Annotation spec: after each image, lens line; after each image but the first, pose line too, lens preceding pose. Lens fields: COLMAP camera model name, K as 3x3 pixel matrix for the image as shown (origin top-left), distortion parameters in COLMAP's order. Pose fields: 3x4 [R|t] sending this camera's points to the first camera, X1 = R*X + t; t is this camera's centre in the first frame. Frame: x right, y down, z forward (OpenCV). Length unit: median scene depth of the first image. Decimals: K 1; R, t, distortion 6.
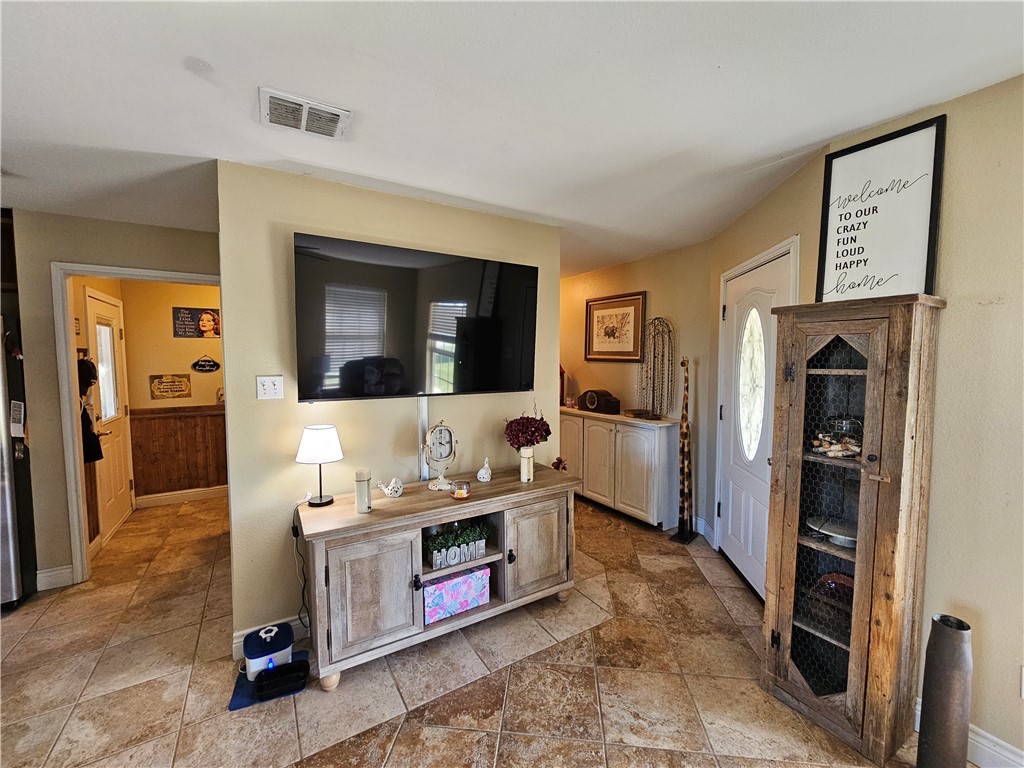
lens RADIAL K [[419.4, 0, 512.0], [0, 419.4, 384.0], [0, 0, 1]] dist [-0.001653, -0.000286]
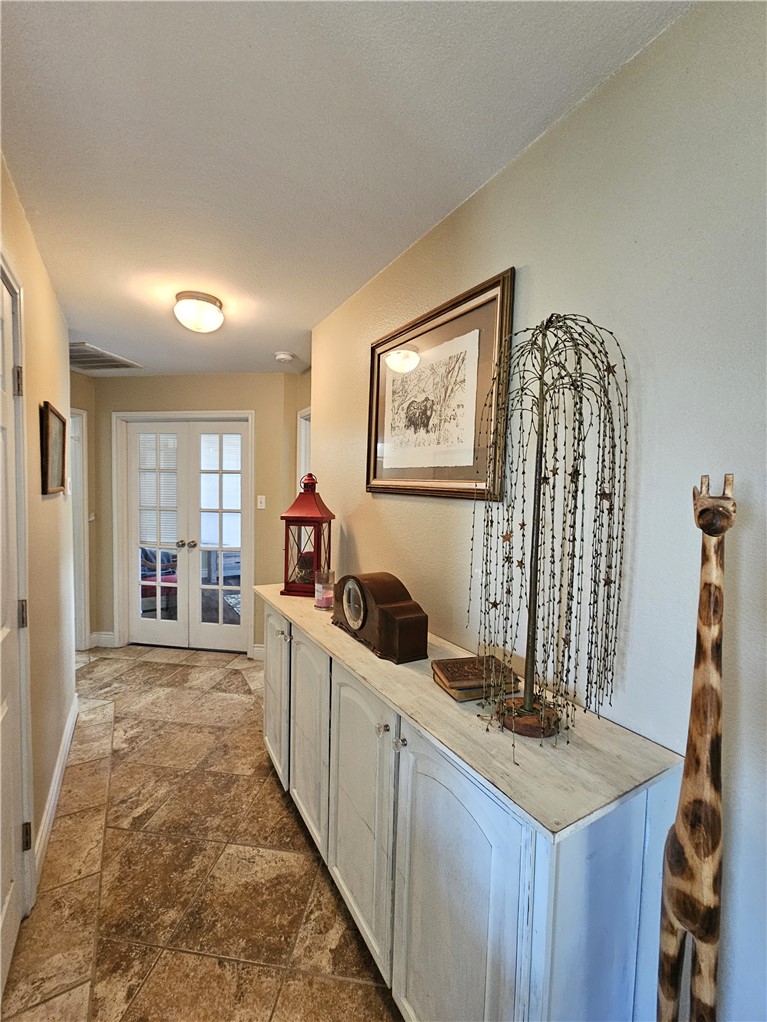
lens RADIAL K [[418.6, 0, 383.5], [0, 418.6, 511.0], [0, 0, 1]] dist [-0.001653, -0.000286]
pose [[0.999503, 0.021487, -0.023047, 0.234323], [-0.021721, 0.999714, -0.009960, -0.039215], [0.022826, 0.010455, 0.999685, 0.691965]]
